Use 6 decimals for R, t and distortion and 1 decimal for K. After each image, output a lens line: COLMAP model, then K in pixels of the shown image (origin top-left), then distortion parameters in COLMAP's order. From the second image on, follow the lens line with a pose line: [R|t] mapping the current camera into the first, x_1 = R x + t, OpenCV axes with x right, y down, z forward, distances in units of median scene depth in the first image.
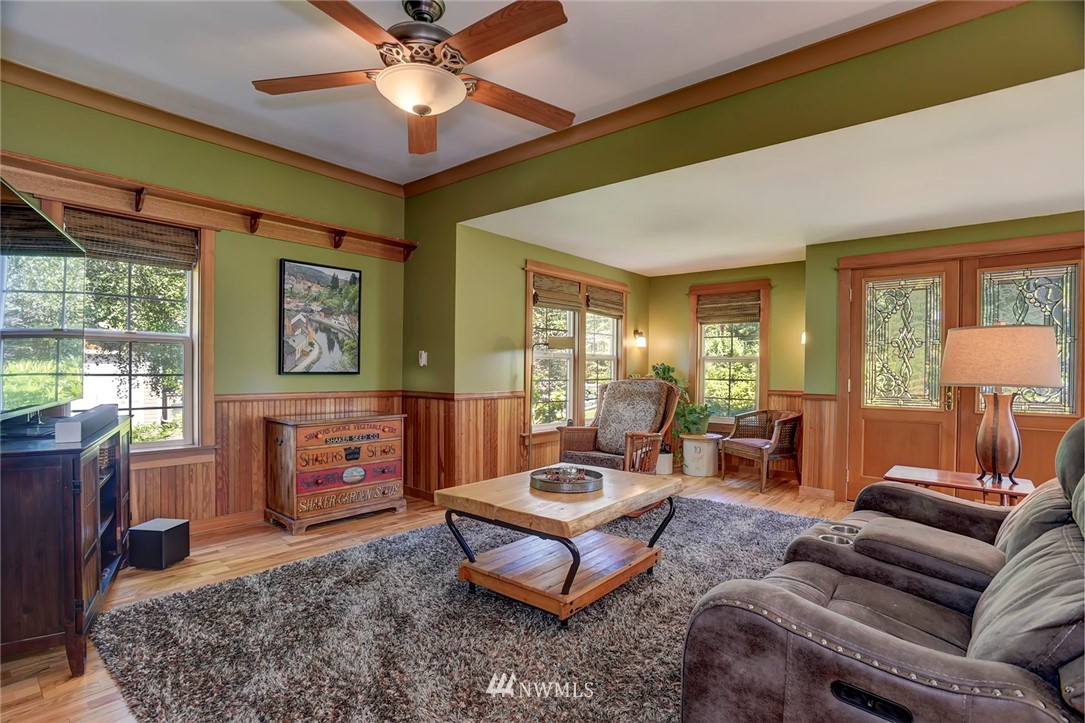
lens RADIAL K [[521.5, 0, 543.9], [0, 521.5, 368.9], [0, 0, 1]] dist [-0.031850, 0.004762]
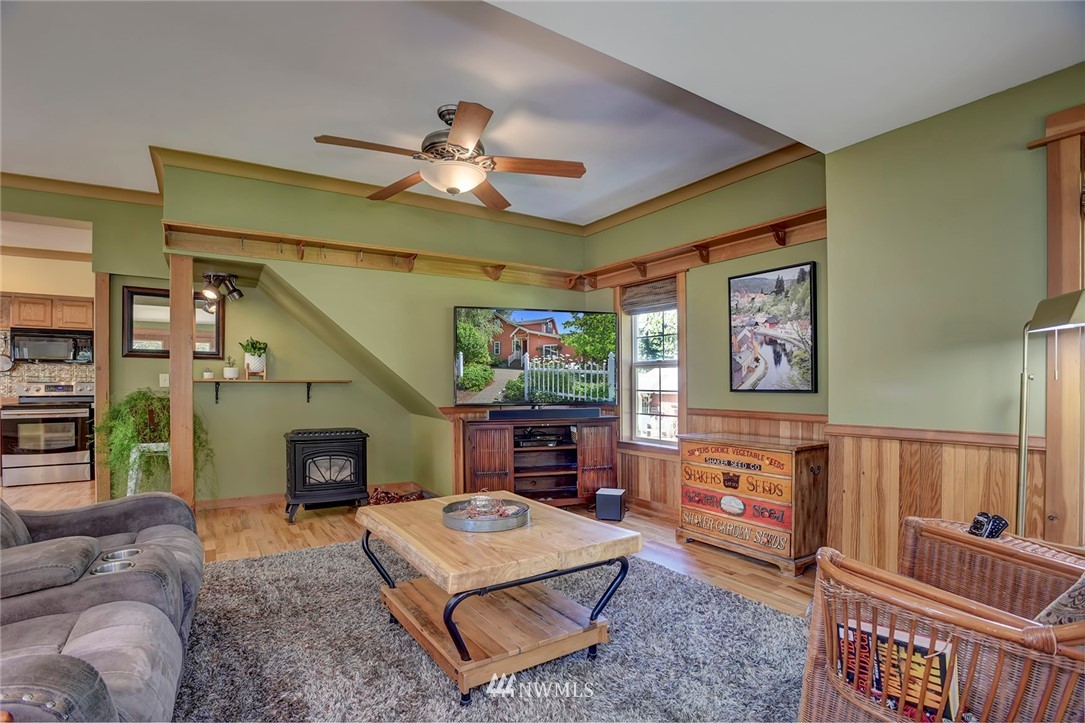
lens RADIAL K [[521.5, 0, 537.7], [0, 521.5, 384.7], [0, 0, 1]] dist [-0.031850, 0.004762]
pose [[-0.260352, -0.011017, -0.965451, 0.543177], [-0.002689, 0.999939, -0.010686, 0.008275], [0.965510, -0.000186, -0.260366, 0.852972]]
